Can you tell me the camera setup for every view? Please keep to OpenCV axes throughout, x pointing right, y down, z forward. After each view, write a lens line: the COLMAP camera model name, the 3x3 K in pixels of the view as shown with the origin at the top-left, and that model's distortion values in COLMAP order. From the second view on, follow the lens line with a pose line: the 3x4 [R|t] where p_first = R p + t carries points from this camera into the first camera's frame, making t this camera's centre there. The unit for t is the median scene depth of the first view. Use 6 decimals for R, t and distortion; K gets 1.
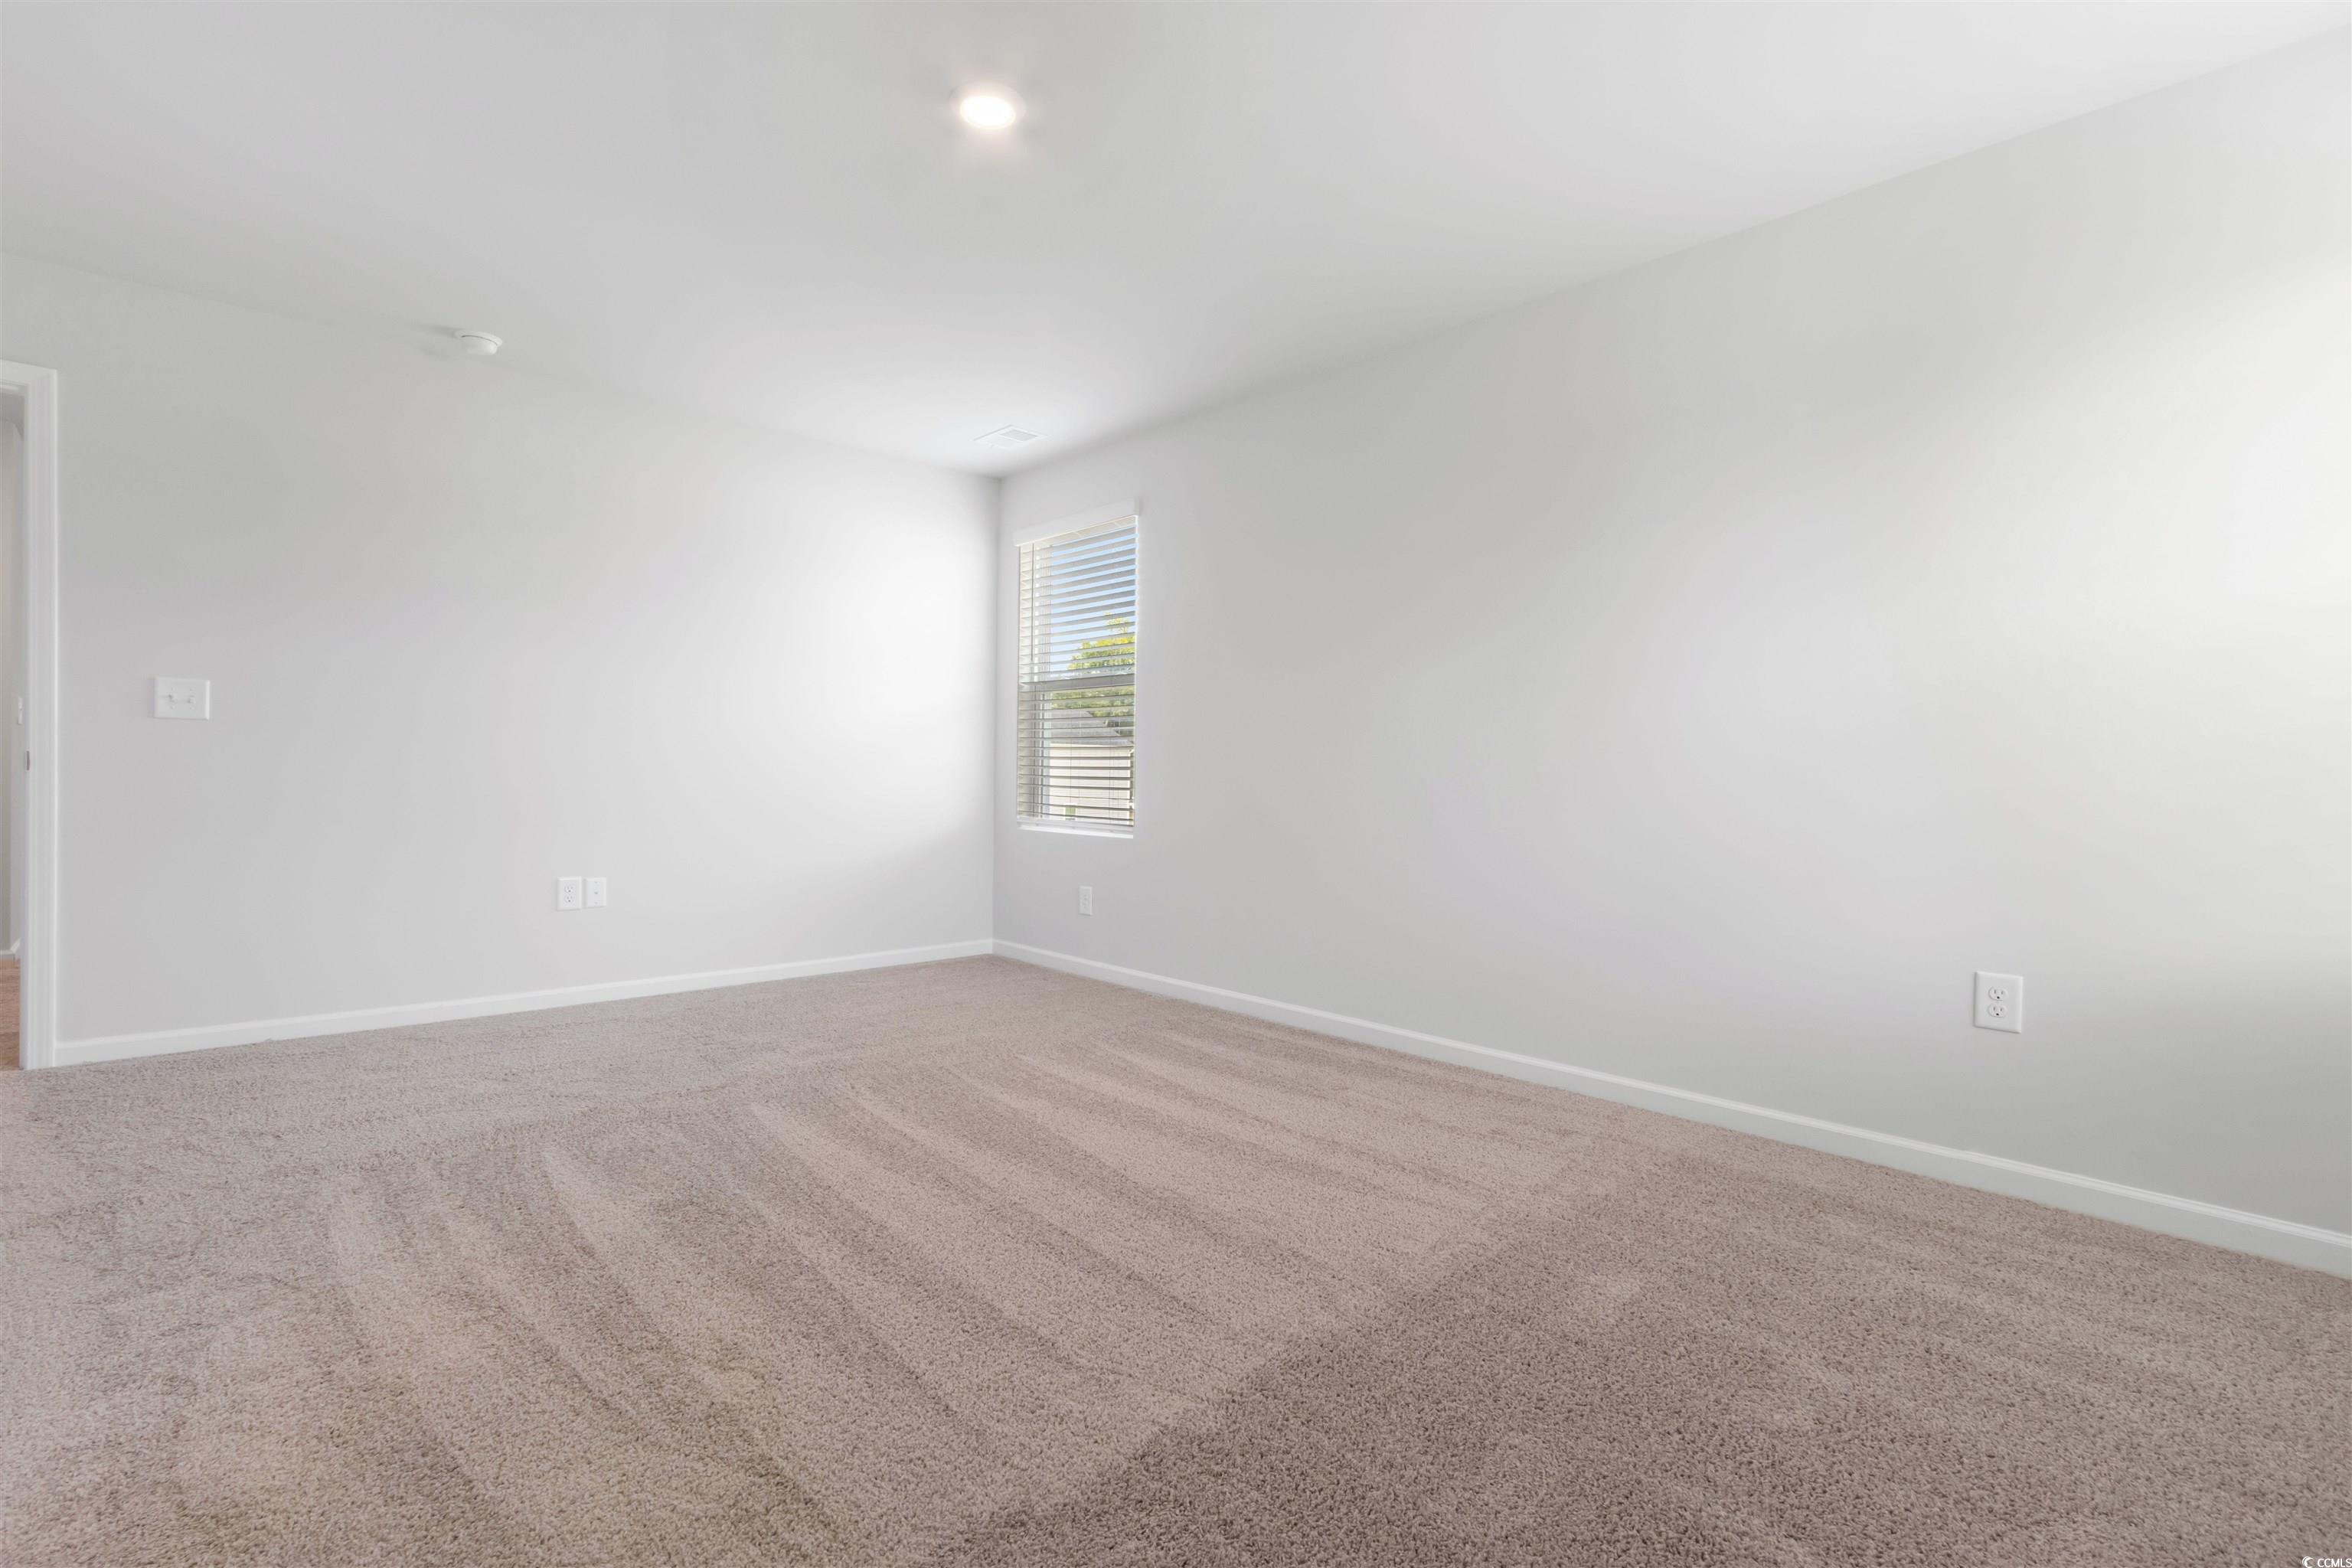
lens RADIAL K [[1063.4, 0, 1176.0], [0, 1063.4, 784.0], [0, 0, 1]] dist [0.000347, -0.000763]
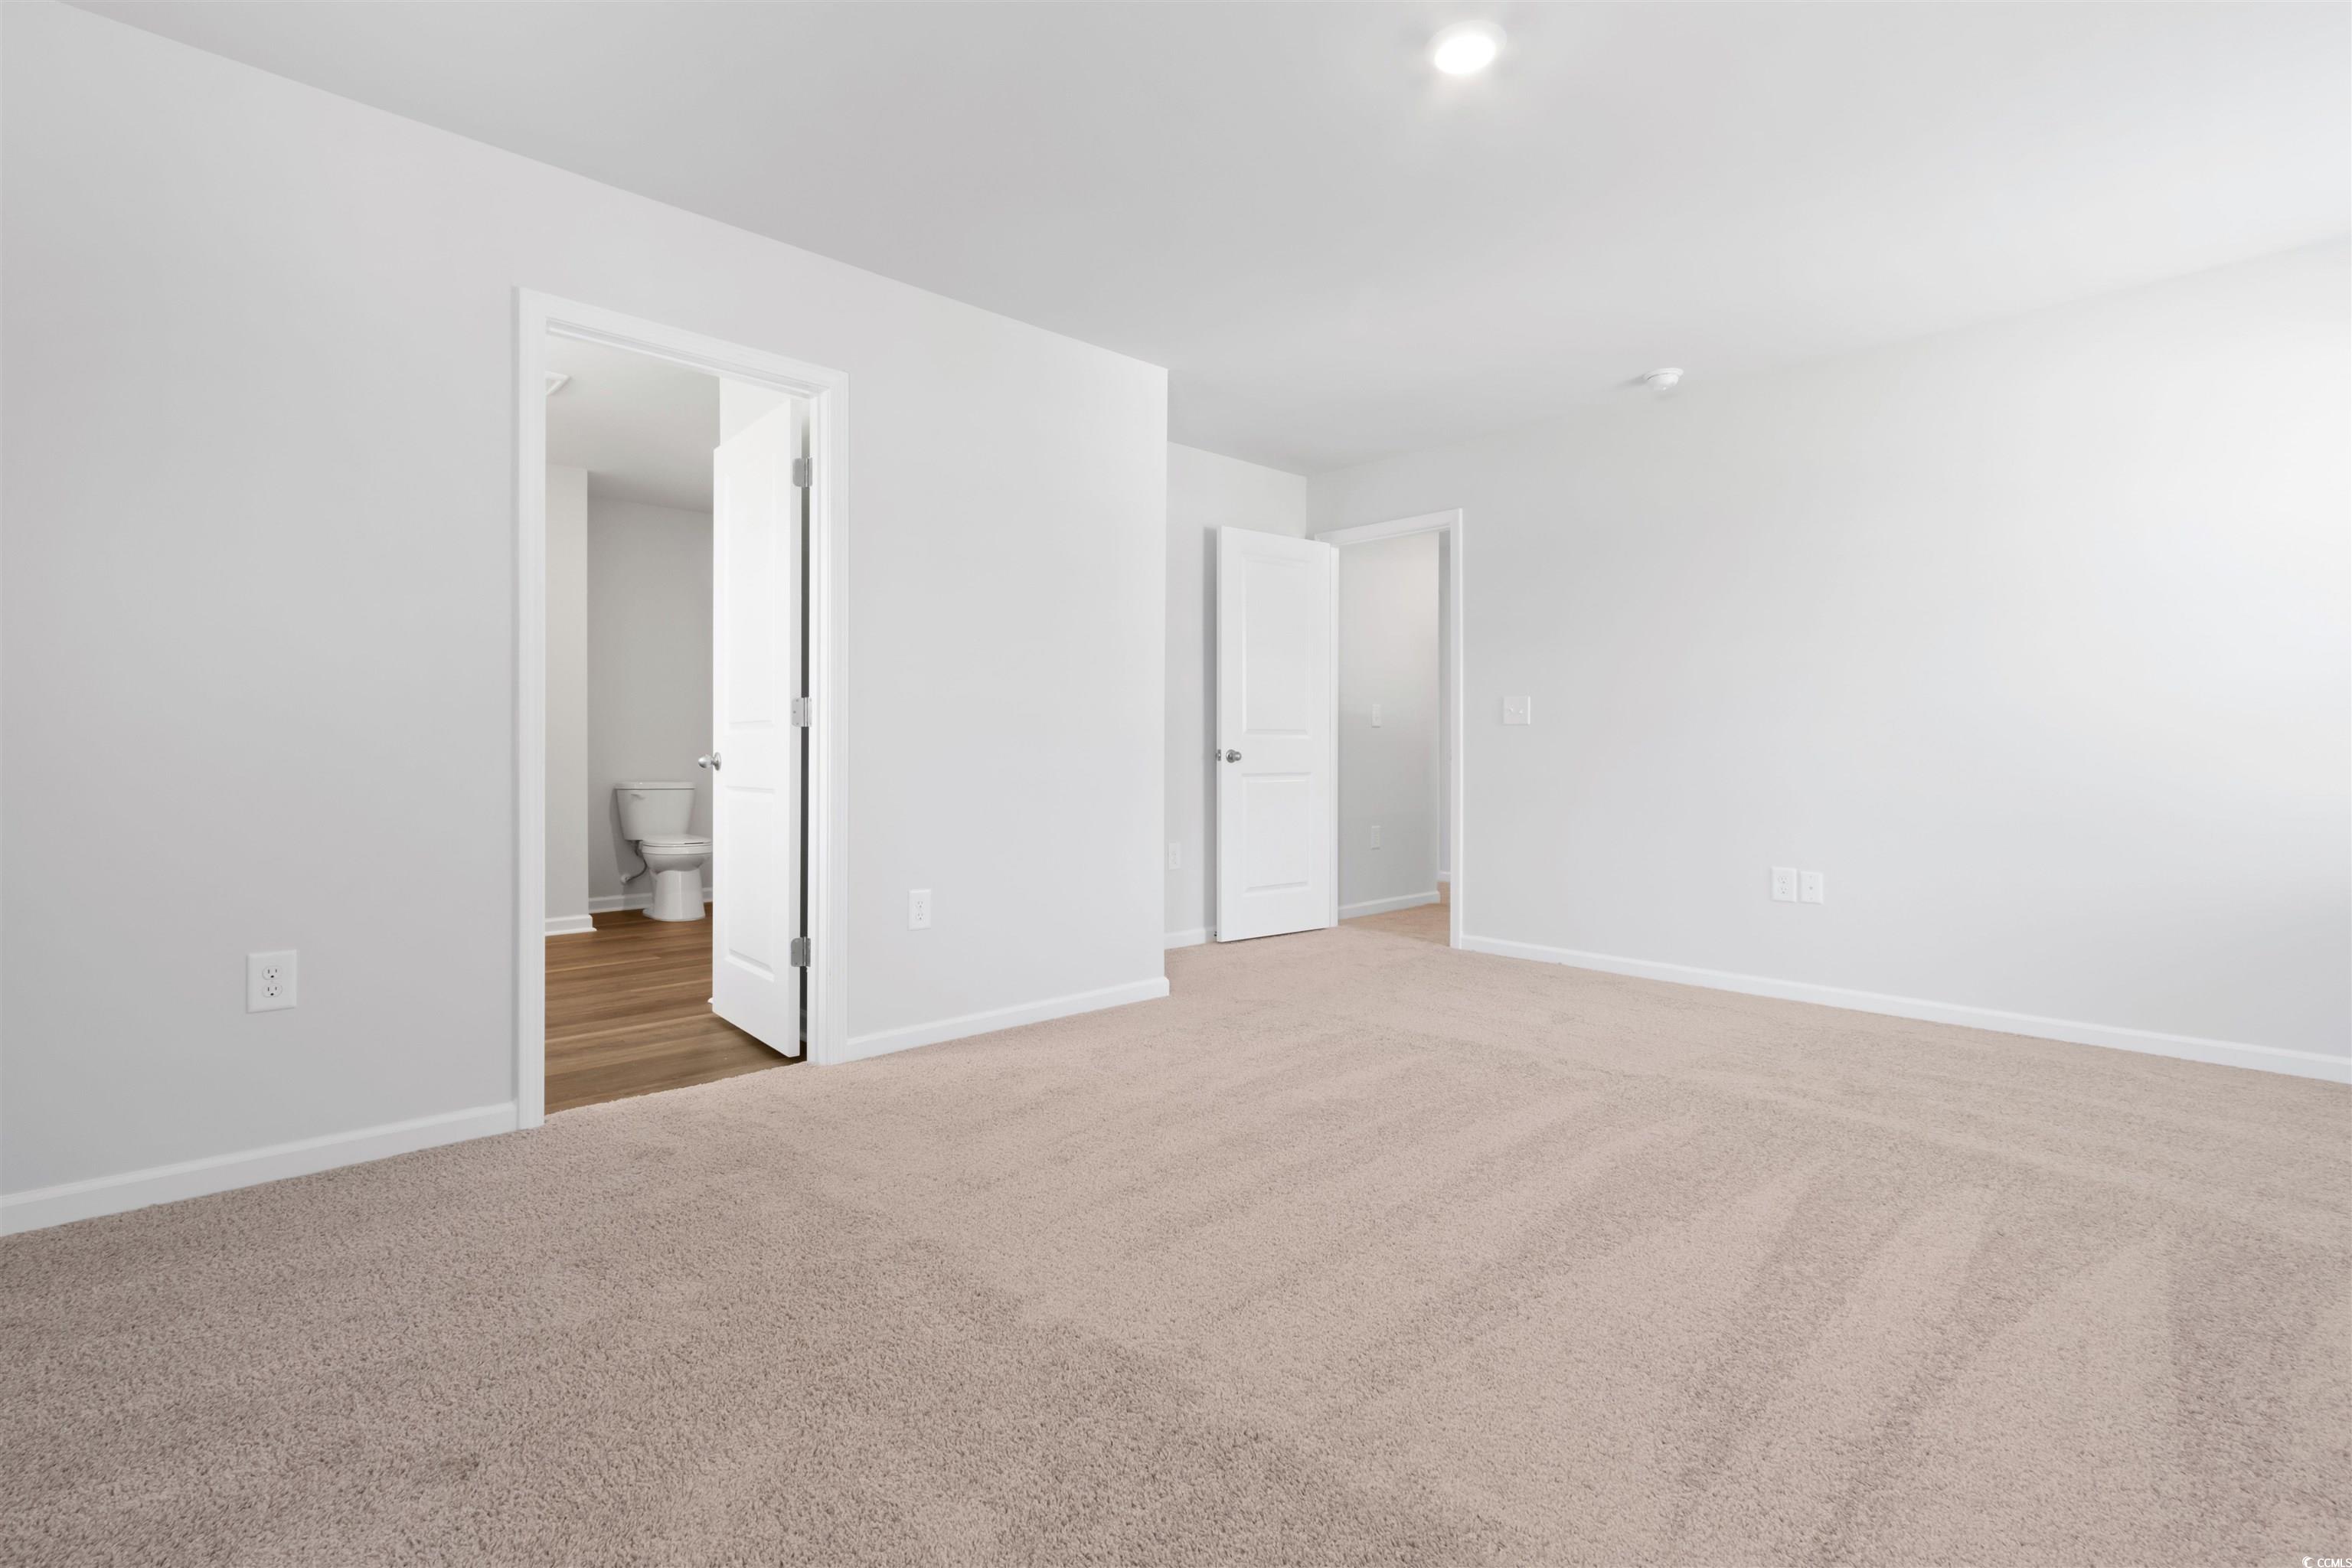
lens RADIAL K [[1107.6, 0, 1175.7], [0, 1107.6, 769.8], [0, 0, 1]] dist [0.002154, 0.000175]
pose [[0.021644, 0.001269, -0.999765, 0.569203], [-0.011617, 0.999932, 0.001018, 0.001862], [0.999698, 0.011592, 0.021657, 0.519928]]
